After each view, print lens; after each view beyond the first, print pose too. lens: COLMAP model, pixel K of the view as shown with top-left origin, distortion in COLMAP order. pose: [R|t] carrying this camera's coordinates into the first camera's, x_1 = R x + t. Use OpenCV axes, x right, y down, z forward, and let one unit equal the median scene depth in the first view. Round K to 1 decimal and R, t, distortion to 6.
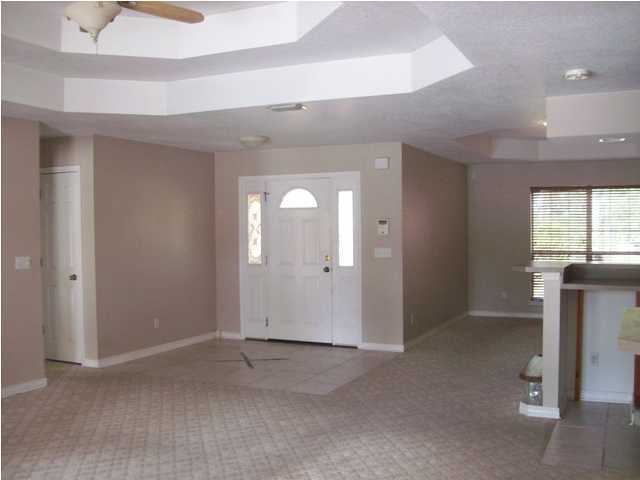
lens RADIAL K [[677.5, 0, 318.7], [0, 677.5, 239.2], [0, 0, 1]] dist [-0.149559, 0.000000]
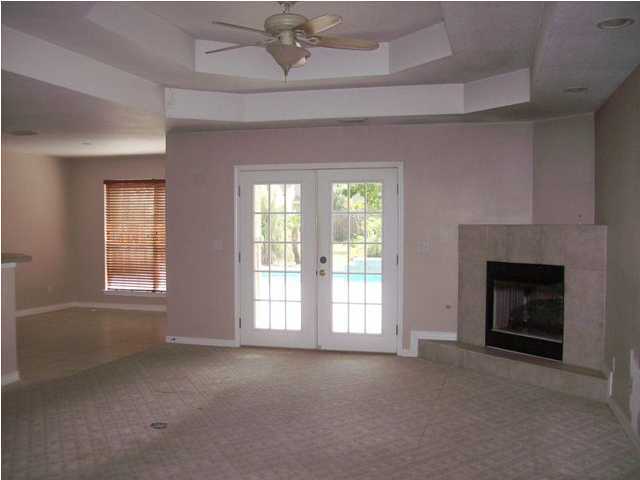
lens RADIAL K [[677.5, 0, 321.0], [0, 677.5, 237.9], [0, 0, 1]] dist [-0.149559, 0.000000]
pose [[-0.983119, 0.006725, -0.182842, -0.103343], [-0.000384, 0.999246, 0.038822, -0.014076], [0.182965, 0.038237, -0.982376, 1.491369]]
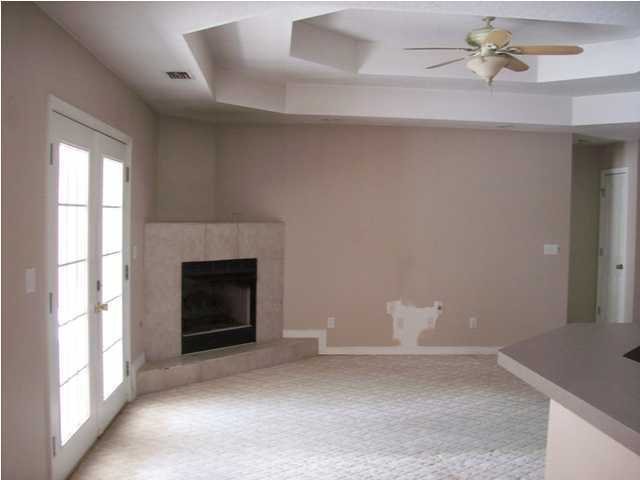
lens RADIAL K [[677.5, 0, 319.5], [0, 677.5, 241.0], [0, 0, 1]] dist [-0.149559, 0.000000]
pose [[0.494391, 0.047188, -0.867958, 0.452173], [-0.037051, 0.998762, 0.033194, -0.005539], [0.868450, 0.015748, 0.495527, 0.006239]]
